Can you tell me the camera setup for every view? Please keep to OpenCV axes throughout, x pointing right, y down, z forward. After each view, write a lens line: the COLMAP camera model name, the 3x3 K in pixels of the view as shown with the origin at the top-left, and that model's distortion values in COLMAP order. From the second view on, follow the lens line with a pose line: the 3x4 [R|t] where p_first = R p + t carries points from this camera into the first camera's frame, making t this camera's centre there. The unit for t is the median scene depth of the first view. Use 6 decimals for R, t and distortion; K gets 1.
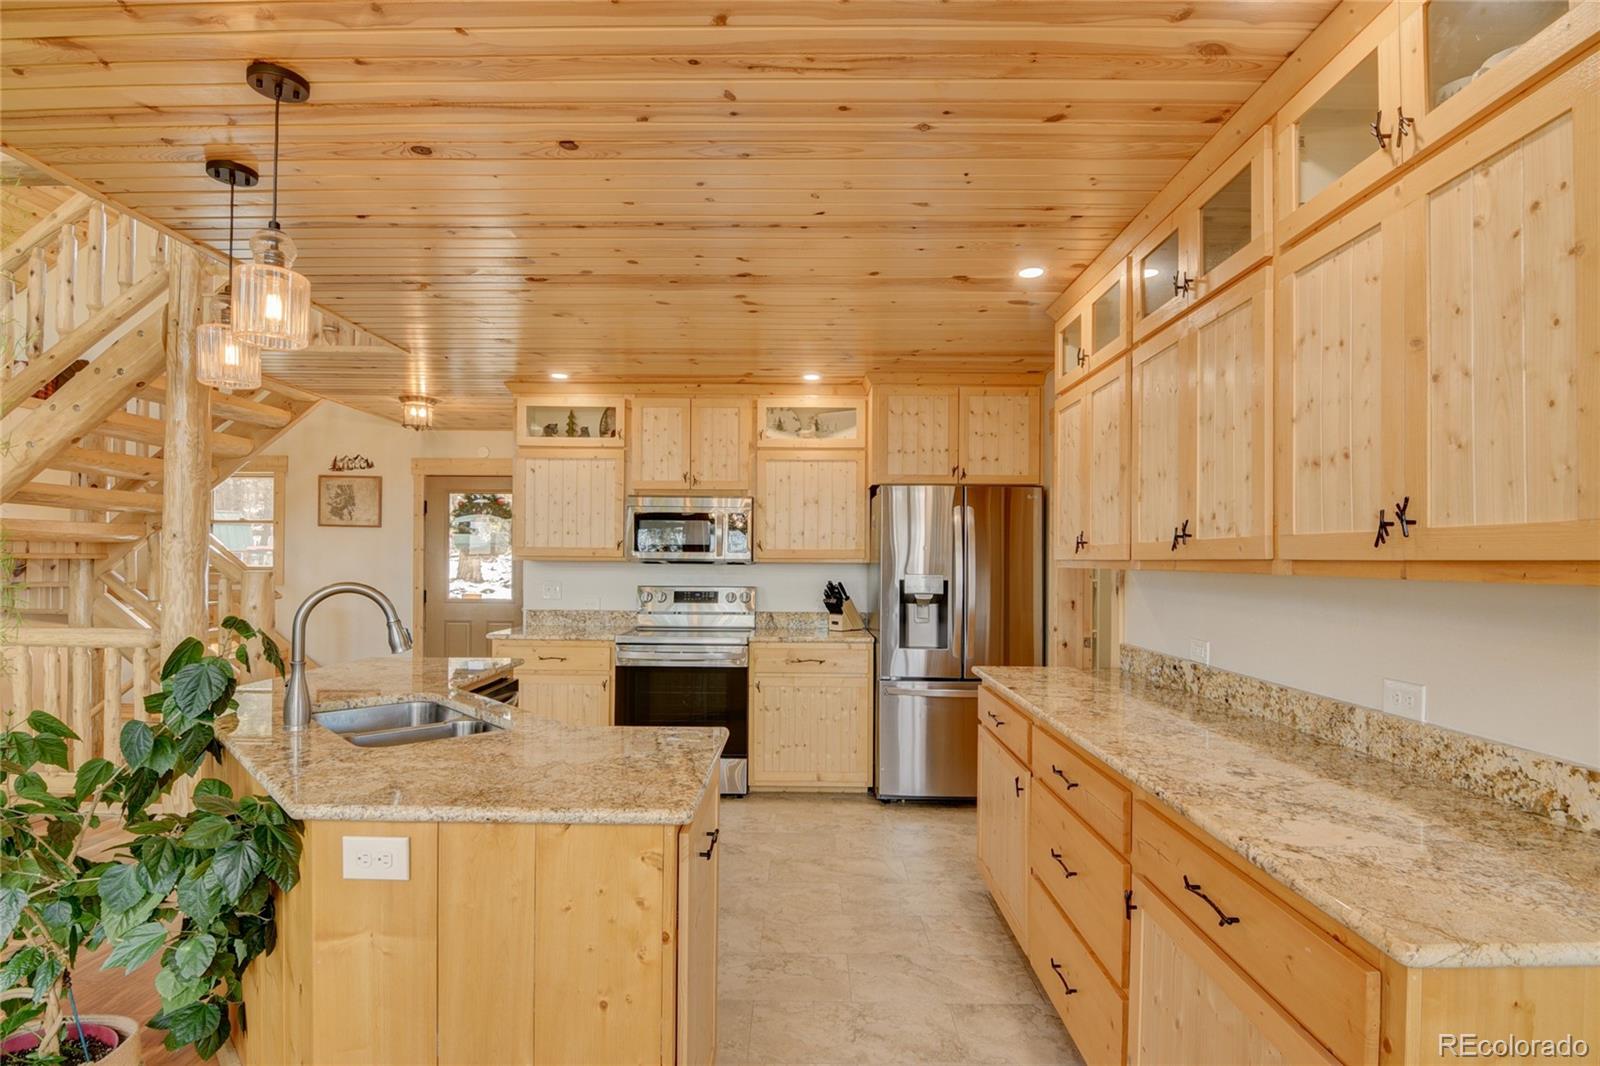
lens RADIAL K [[779.8, 0, 797.7], [0, 779.8, 548.0], [0, 0, 1]] dist [-0.012270, -0.000585]
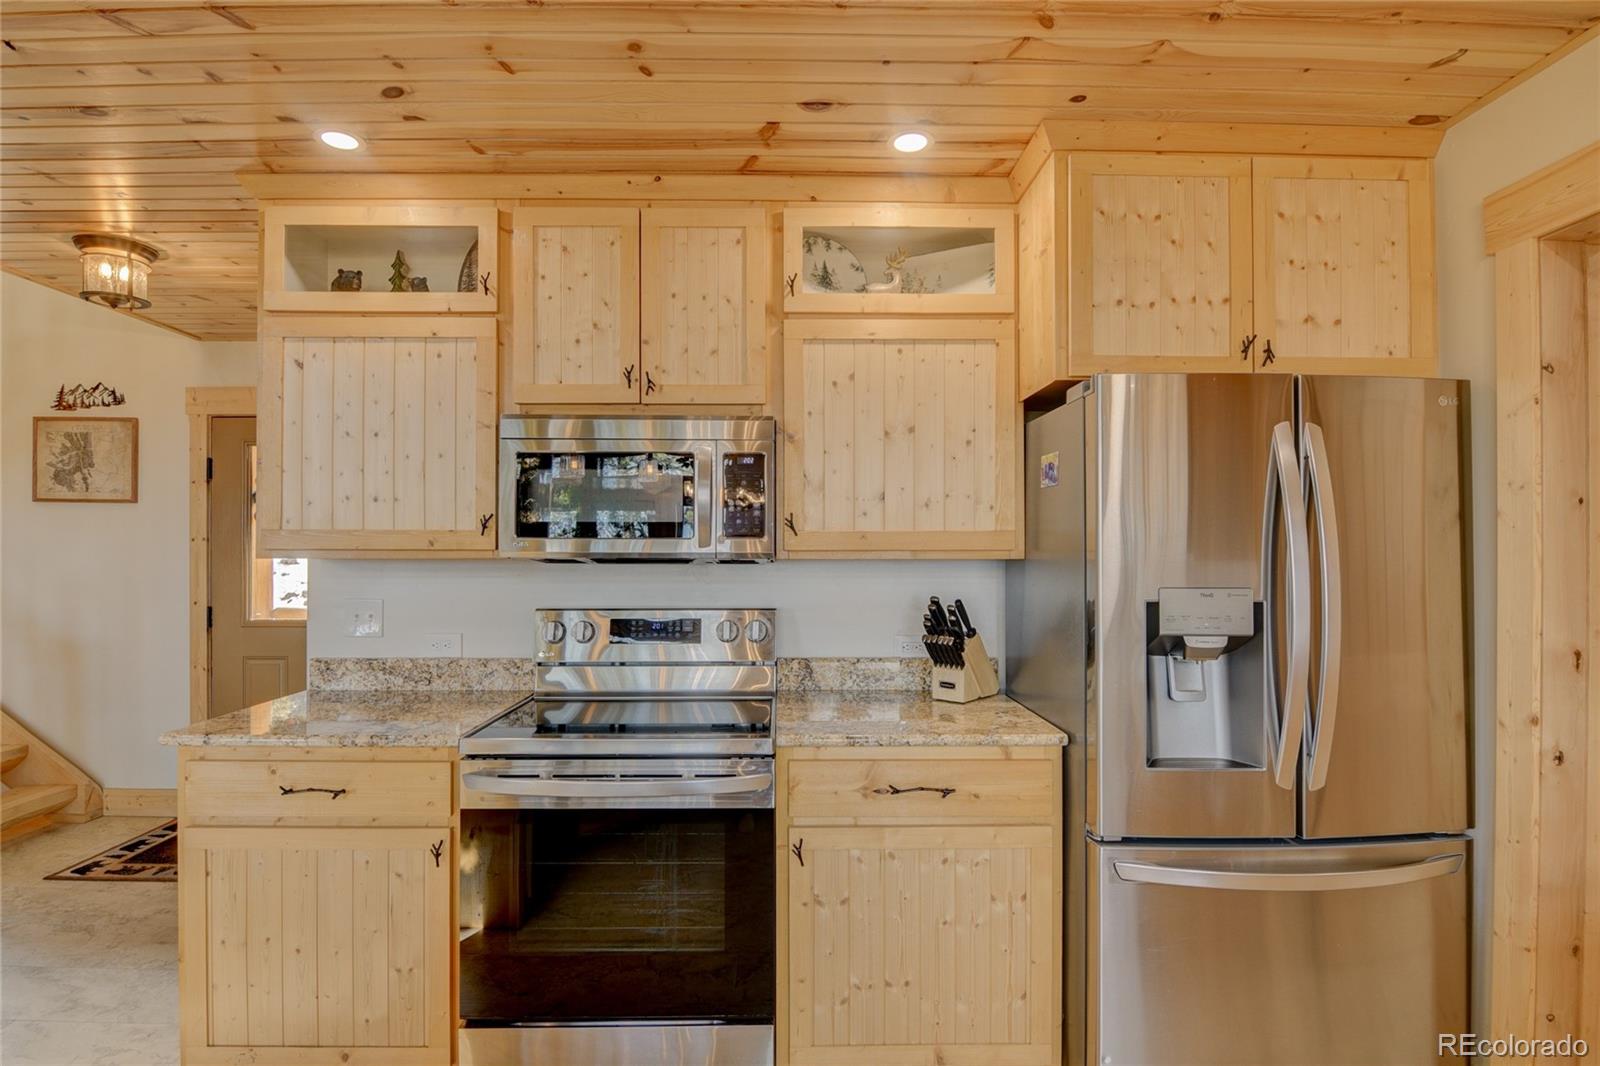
lens RADIAL K [[804.2, 0, 794.8], [0, 804.2, 543.6], [0, 0, 1]] dist [-0.023997, 0.000112]
pose [[0.999658, -0.006313, 0.025366, -0.058434], [0.006137, 0.999957, 0.007022, 0.005529], [-0.025409, -0.006864, 0.999654, 0.519980]]
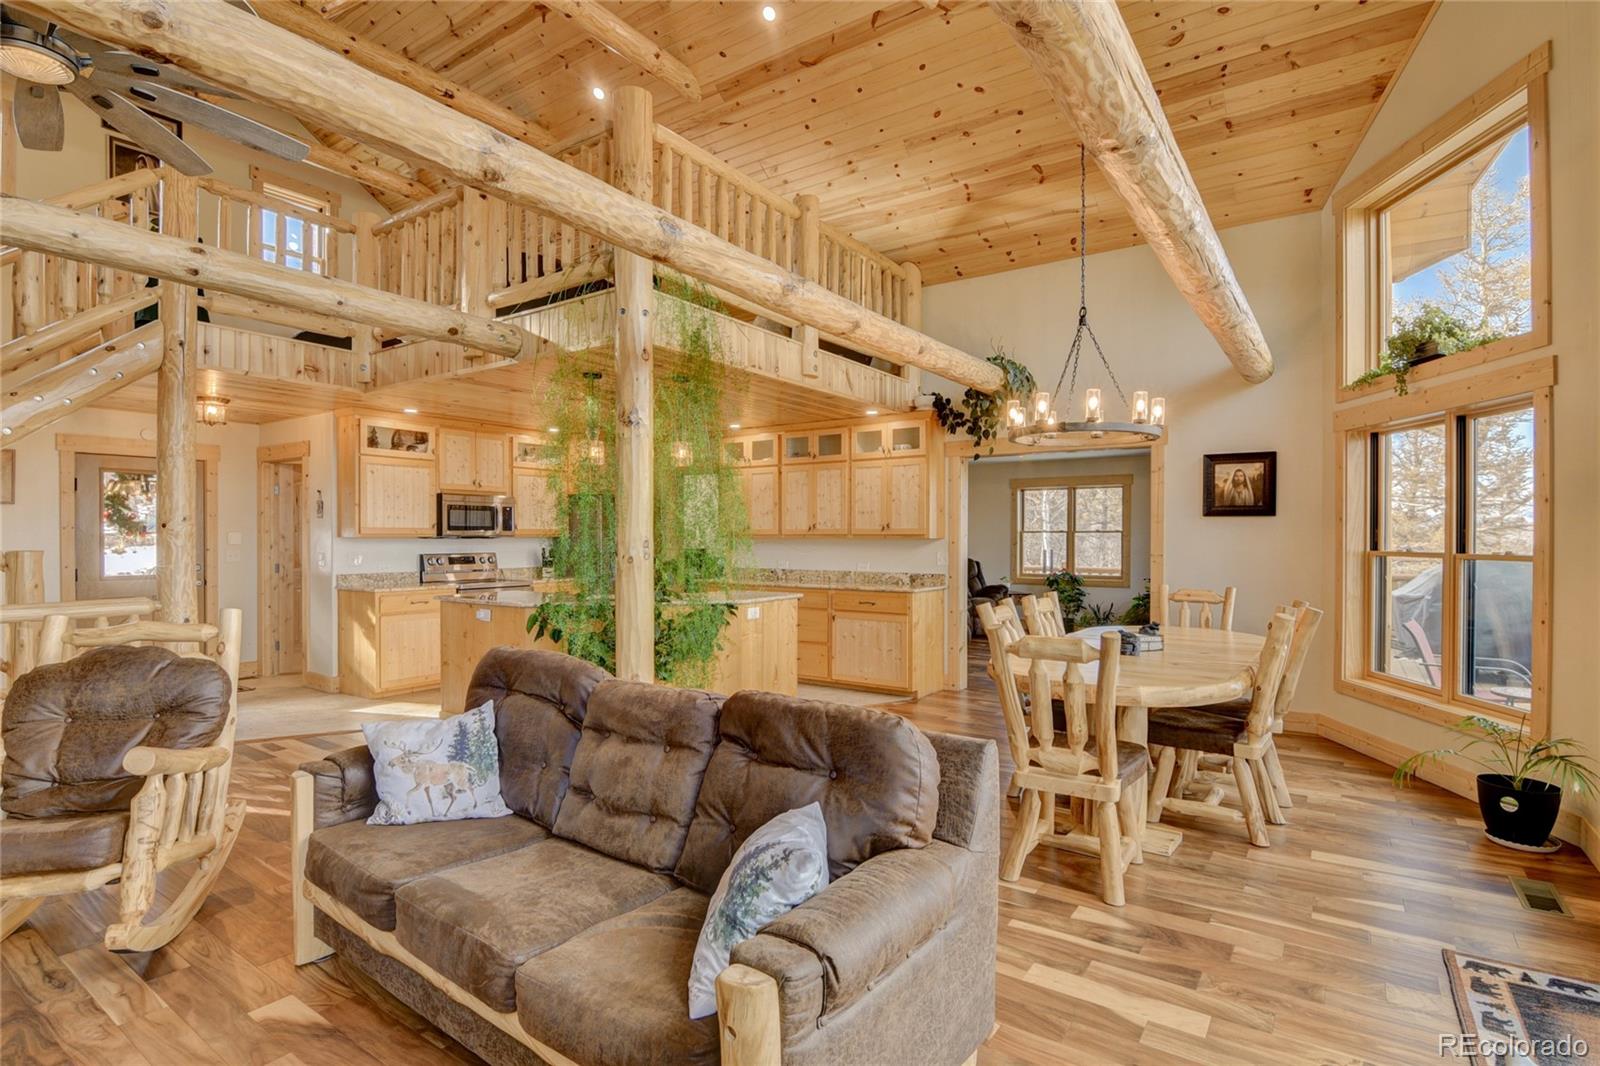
lens RADIAL K [[795.1, 0, 739.1], [0, 795.1, 538.2], [0, 0, 1]] dist [-0.026048, -0.000782]
pose [[0.604303, -0.009945, 0.796693, -1.093552], [-0.006861, 0.999820, 0.017685, -0.012371], [-0.796725, -0.016153, 0.604126, -0.383056]]
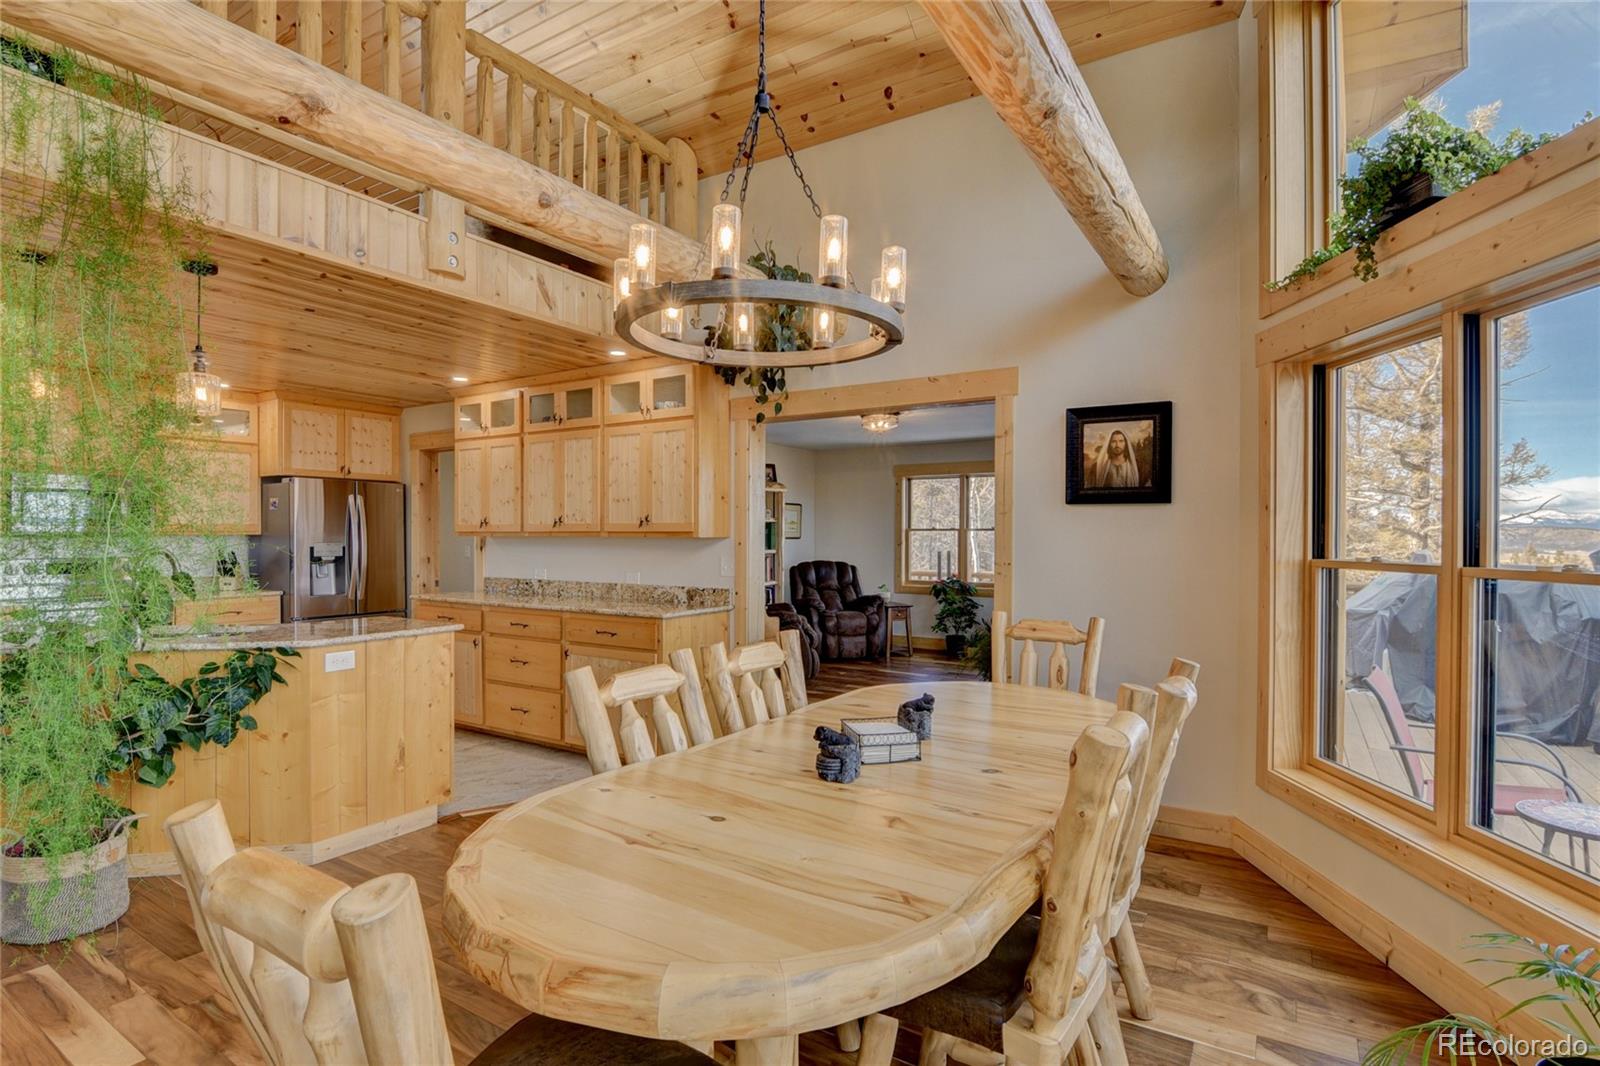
lens RADIAL K [[789.2, 0, 782.0], [0, 789.2, 536.7], [0, 0, 1]] dist [-0.022666, -0.001567]
pose [[0.534949, -0.008448, 0.844842, -0.528758], [-0.009966, 0.999817, 0.016308, -0.007143], [-0.844826, -0.017144, 0.534767, -0.398893]]
